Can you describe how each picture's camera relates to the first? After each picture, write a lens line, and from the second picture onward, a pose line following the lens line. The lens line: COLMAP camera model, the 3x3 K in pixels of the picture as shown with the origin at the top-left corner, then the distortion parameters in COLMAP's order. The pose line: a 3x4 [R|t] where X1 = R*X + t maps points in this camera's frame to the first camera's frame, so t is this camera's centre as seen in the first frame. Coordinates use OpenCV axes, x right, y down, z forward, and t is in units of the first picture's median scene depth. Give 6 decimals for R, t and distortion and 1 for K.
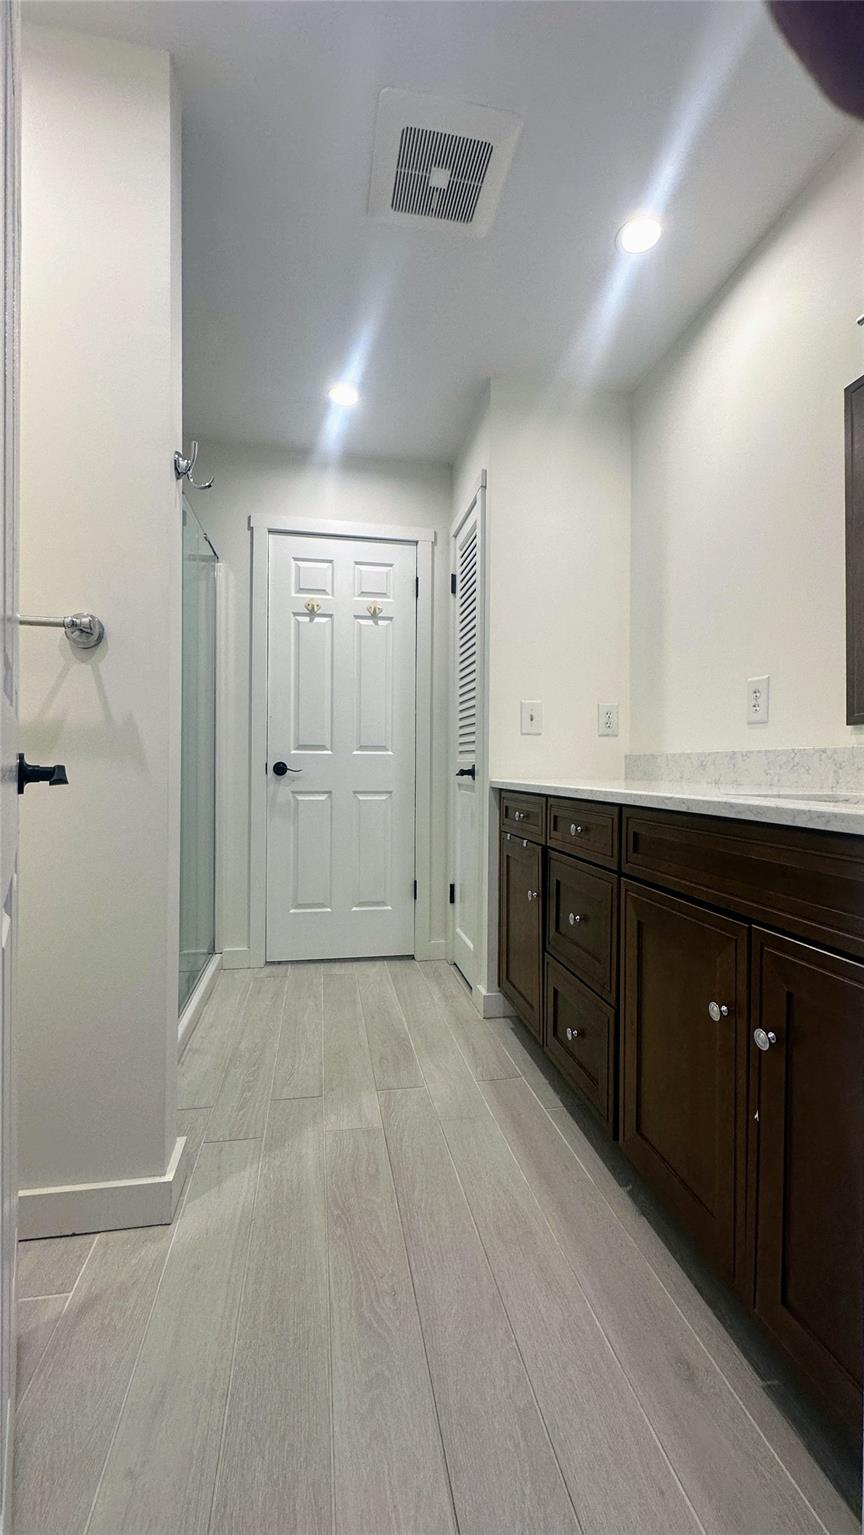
lens RADIAL K [[612.1, 0, 432.0], [0, 612.1, 767.5], [0, 0, 1]] dist [-0.001419, -0.000361]
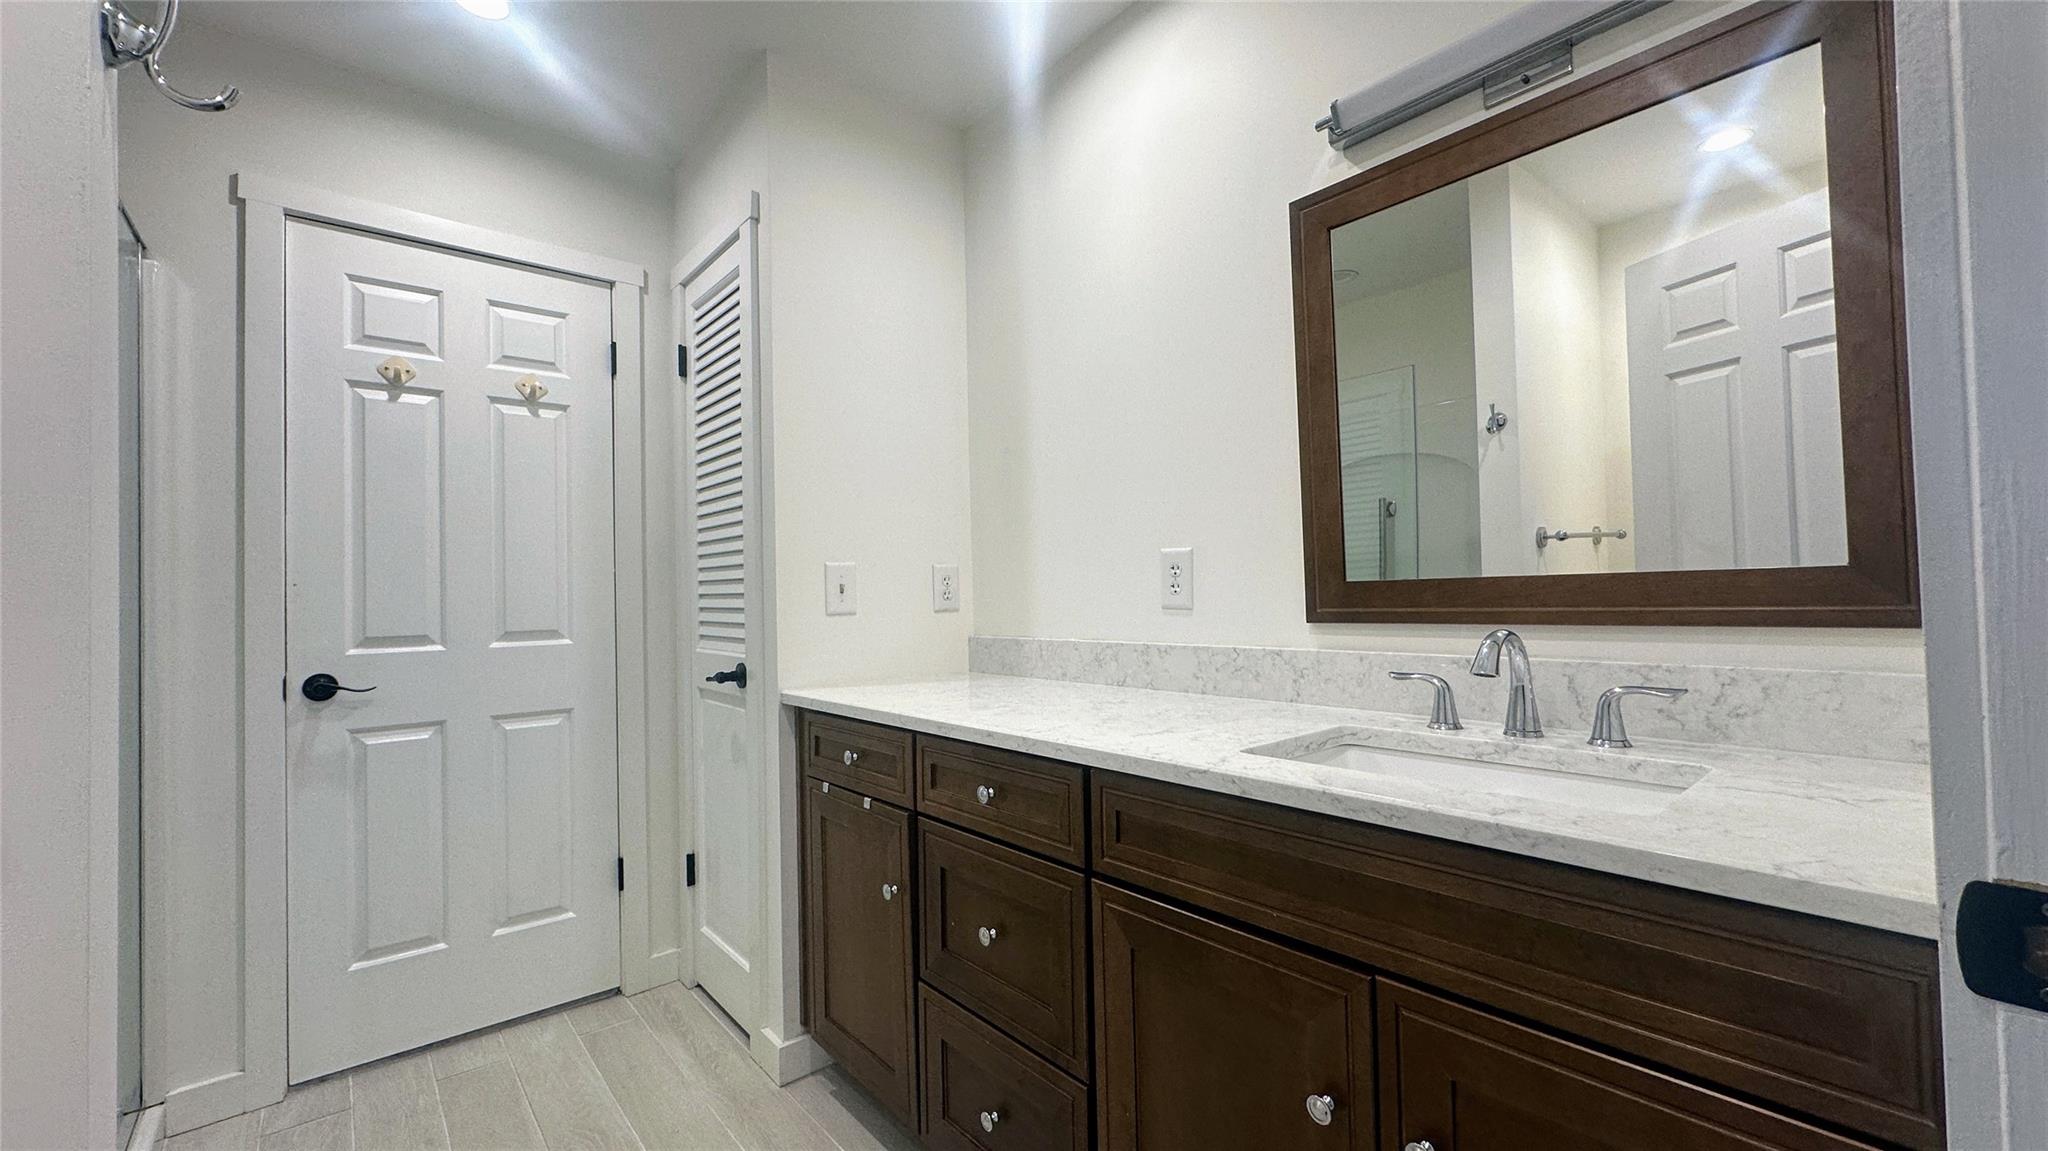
lens RADIAL K [[816.7, 0, 1029.7], [0, 816.7, 579.9], [0, 0, 1]] dist [-0.001419, -0.000361]
pose [[0.863326, -0.015593, 0.504406, -0.087817], [0.029431, 0.999377, -0.019479, -0.059715], [-0.503788, 0.031662, 0.863247, 0.136264]]
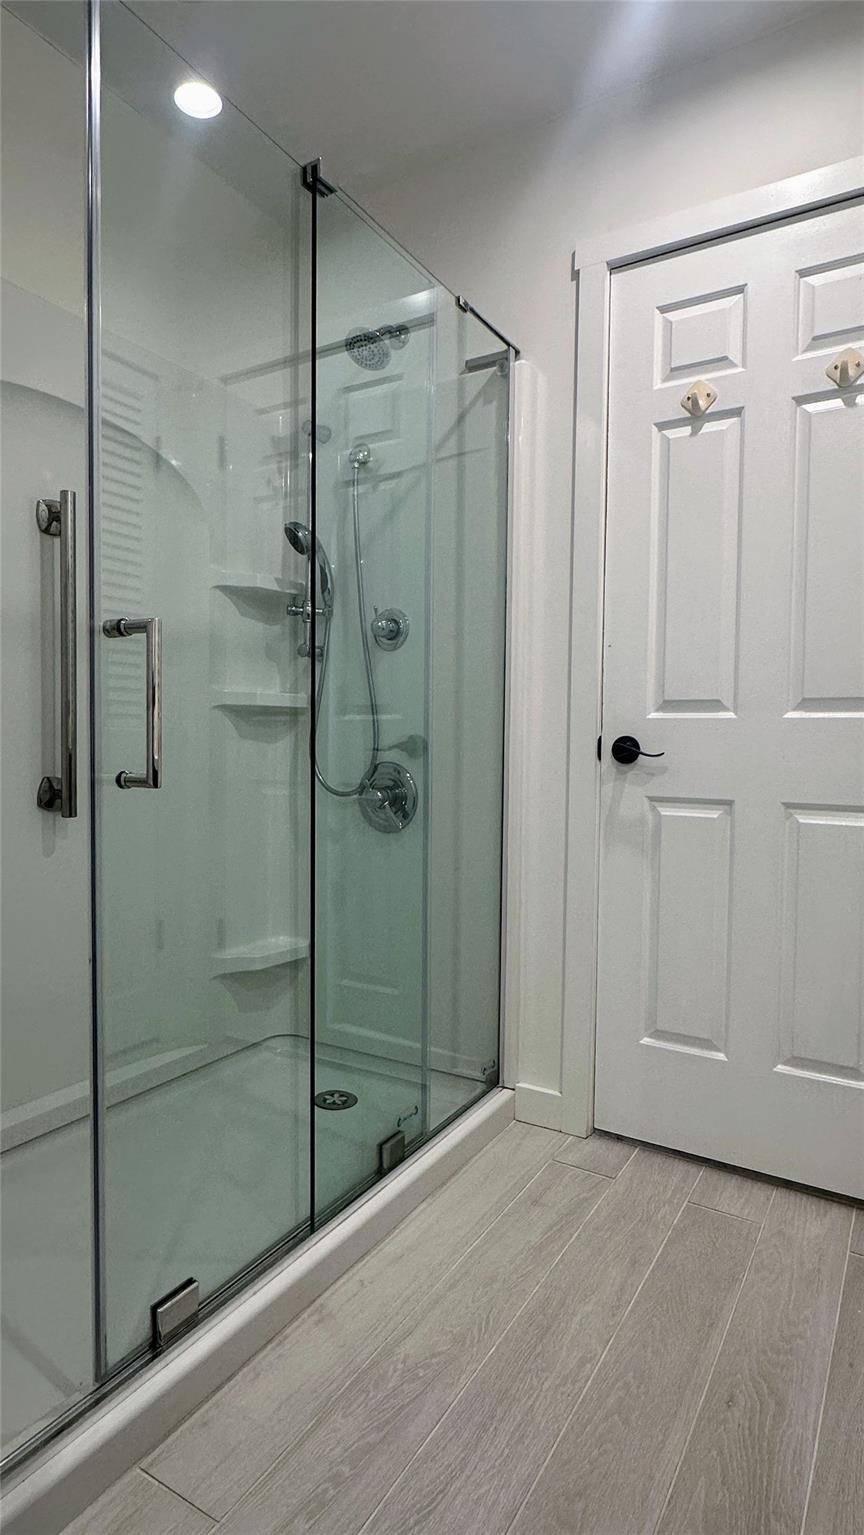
lens RADIAL K [[837.6, 0, 430.9], [0, 837.6, 764.2], [0, 0, 1]] dist [-0.004106, -0.001874]
pose [[0.741177, 0.024815, -0.670851, 0.093859], [-0.005161, 0.999498, 0.031270, -0.007391], [0.671290, -0.019715, 0.740933, 0.422238]]
